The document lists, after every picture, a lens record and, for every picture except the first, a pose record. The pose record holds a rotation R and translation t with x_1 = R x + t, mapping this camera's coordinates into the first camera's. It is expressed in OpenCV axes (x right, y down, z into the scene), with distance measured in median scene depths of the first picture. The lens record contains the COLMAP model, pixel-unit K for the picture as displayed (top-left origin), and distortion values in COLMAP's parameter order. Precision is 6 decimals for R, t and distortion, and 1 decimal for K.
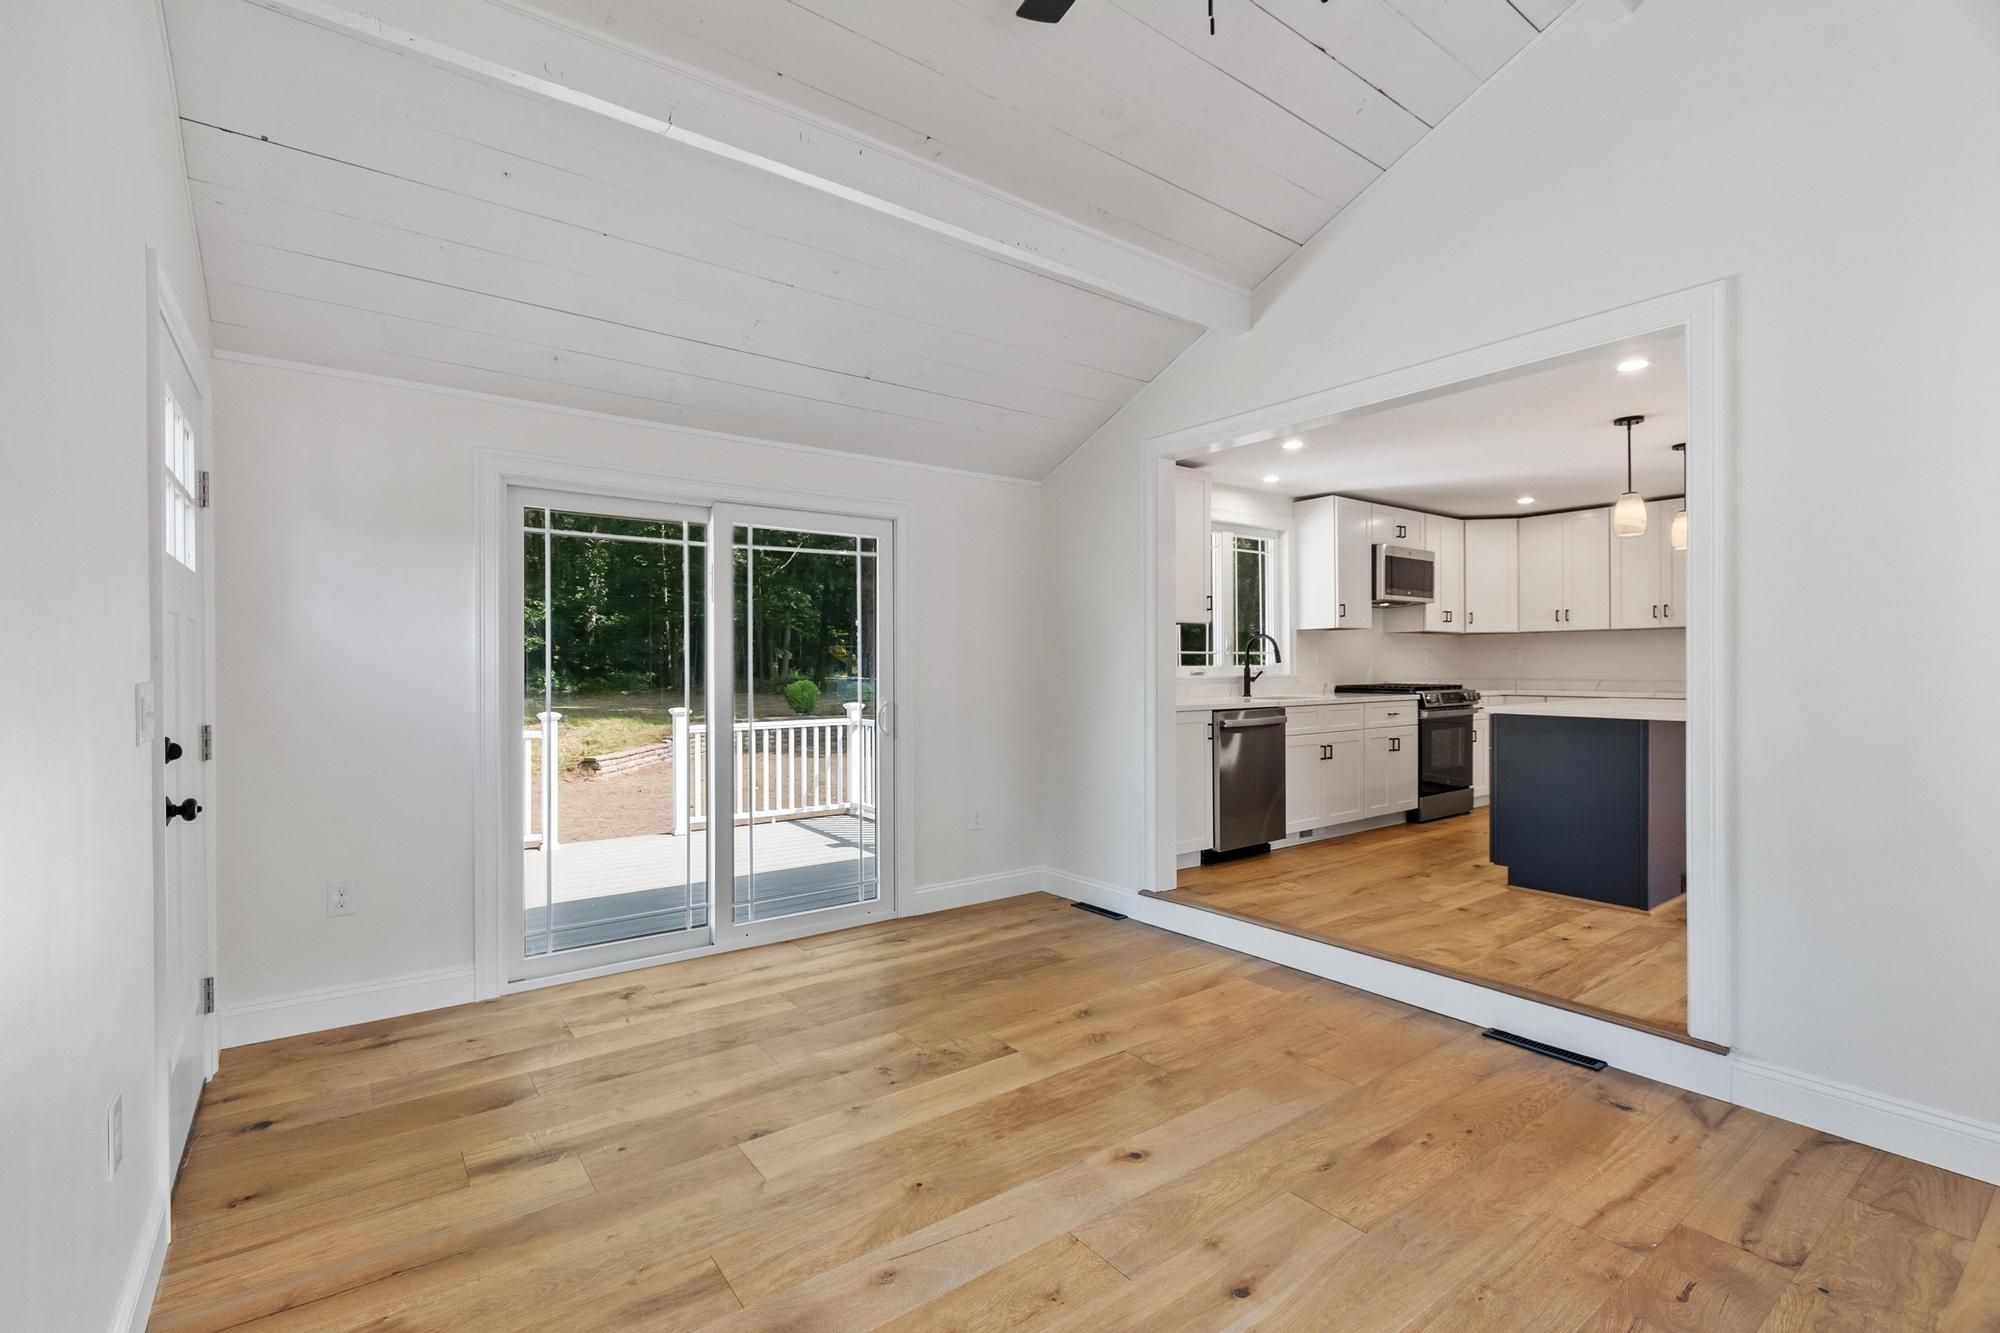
lens RADIAL K [[871.4, 0, 946.3], [0, 871.4, 669.3], [0, 0, 1]] dist [0.001679, -0.000051]
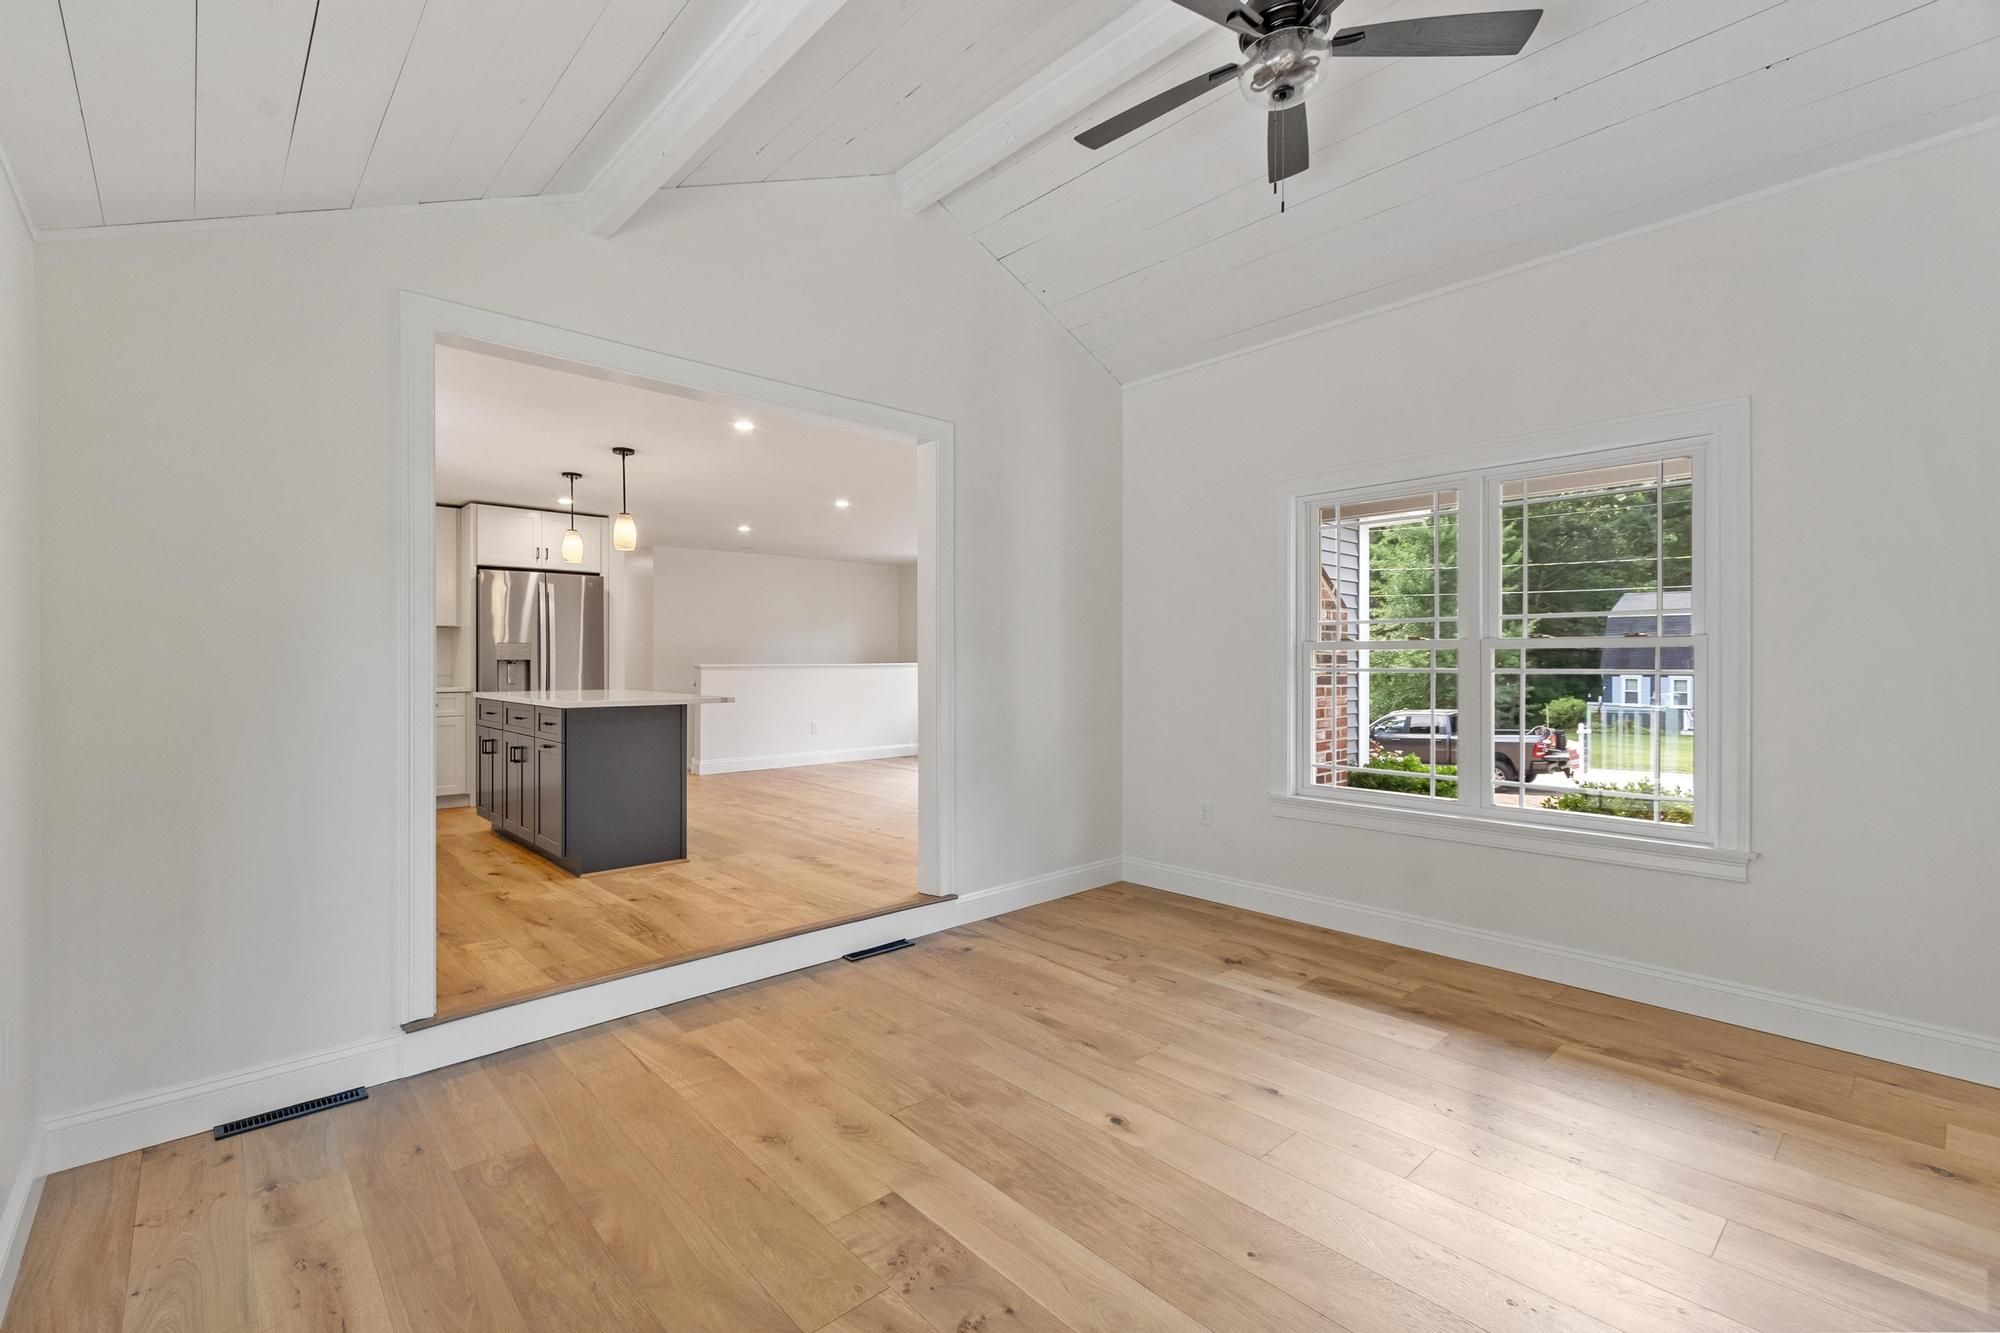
lens RADIAL K [[881.4, 0, 947.6], [0, 881.4, 667.5], [0, 0, 1]] dist [0.003567, 0.000003]
pose [[-0.109275, -0.002687, 0.994008, -0.469262], [0.003900, 0.999987, 0.003132, 0.003514], [-0.994004, 0.004219, -0.109263, 0.754044]]
